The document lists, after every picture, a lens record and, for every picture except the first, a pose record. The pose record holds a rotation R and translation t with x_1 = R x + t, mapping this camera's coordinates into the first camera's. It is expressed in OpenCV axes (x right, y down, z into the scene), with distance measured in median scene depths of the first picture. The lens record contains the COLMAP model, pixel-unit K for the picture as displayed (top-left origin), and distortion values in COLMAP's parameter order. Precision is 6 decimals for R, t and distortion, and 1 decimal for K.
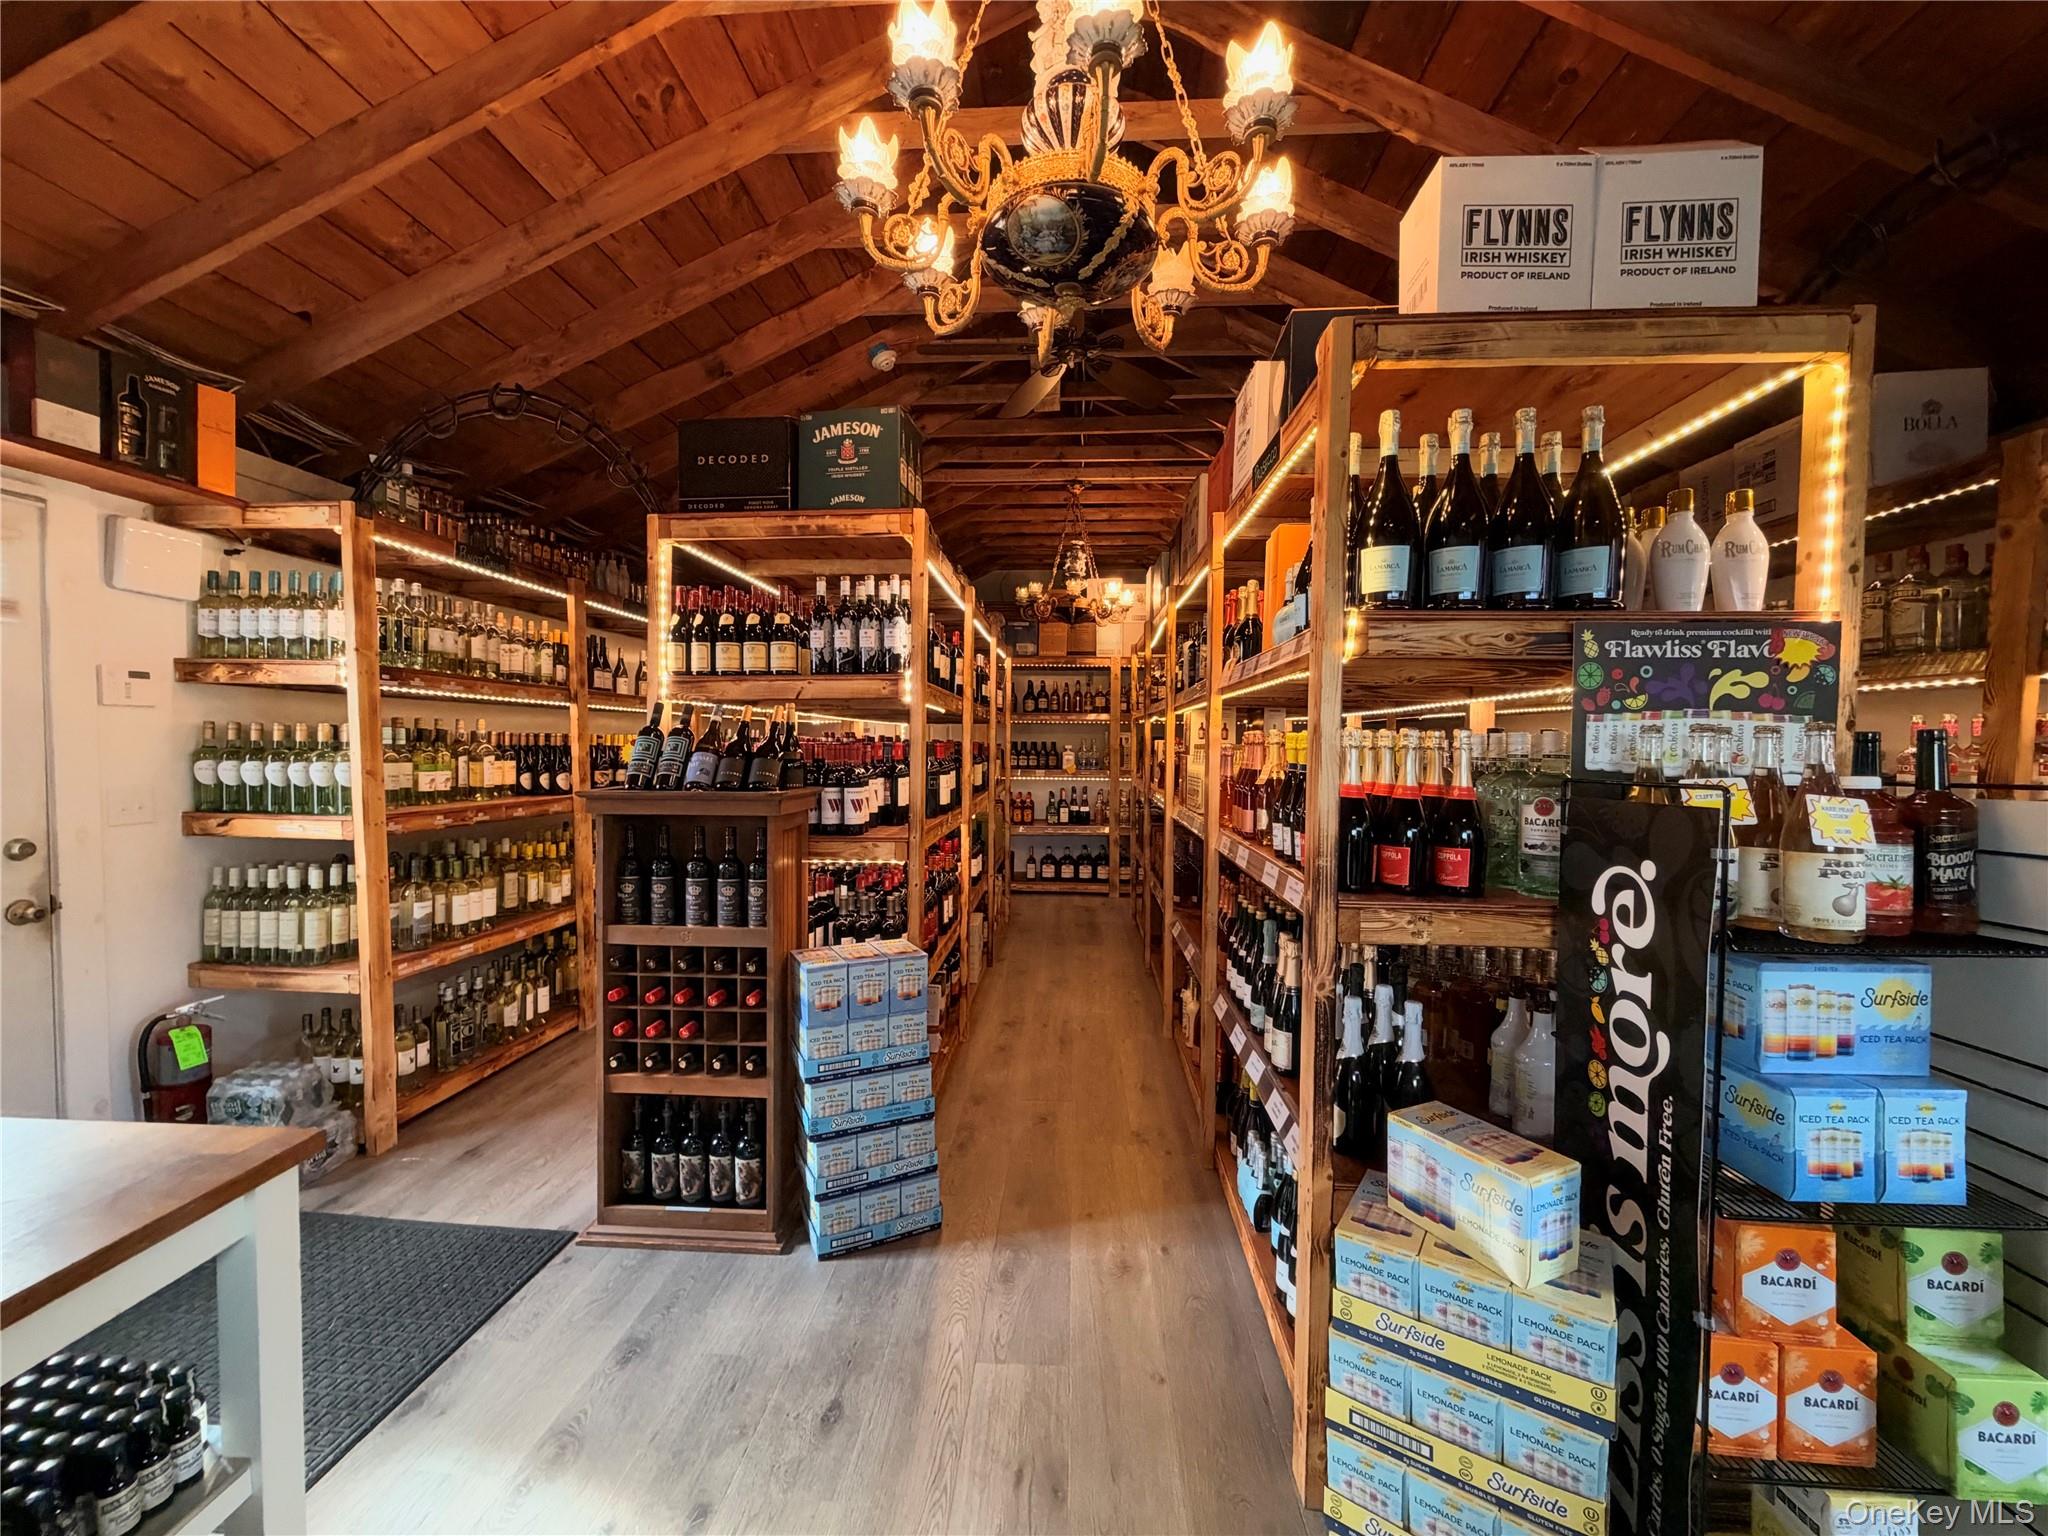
lens RADIAL K [[818.3, 0, 1016.0], [0, 818.3, 766.0], [0, 0, 1]] dist [-0.001554, 0.000465]
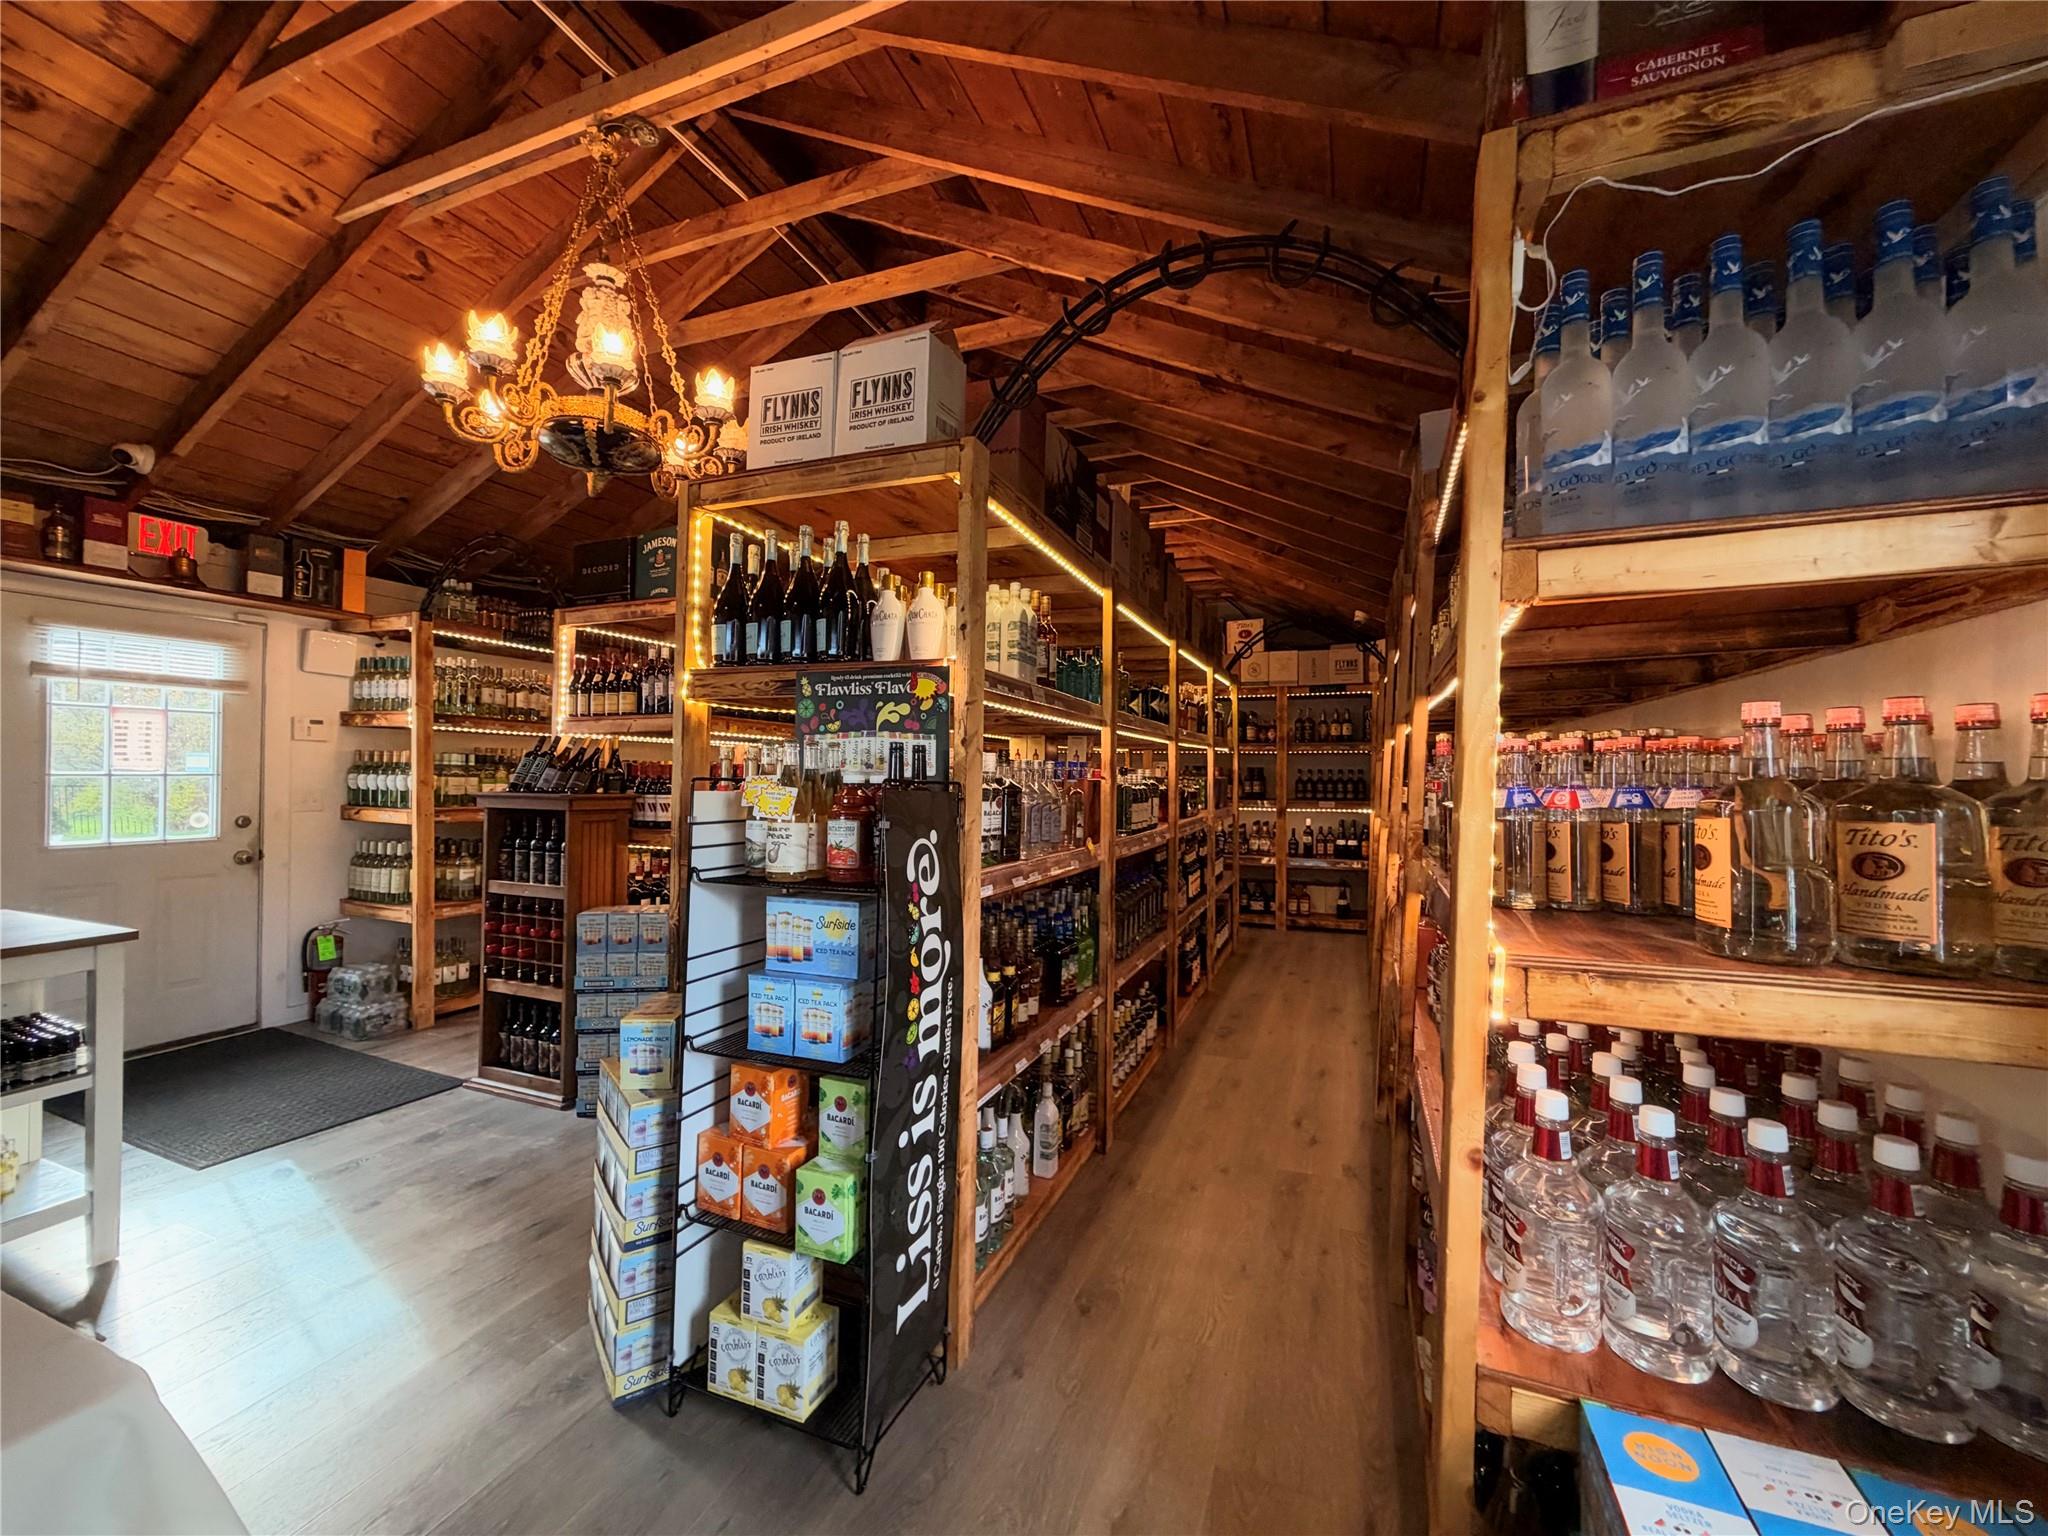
lens RADIAL K [[818.3, 0, 1016.0], [0, 818.3, 766.0], [0, 0, 1]] dist [-0.001554, 0.000465]
pose [[0.949275, 0.001753, -0.314443, 0.815933], [-0.014822, 0.999122, -0.039176, 0.023033], [0.314098, 0.041850, 0.948468, -0.137640]]
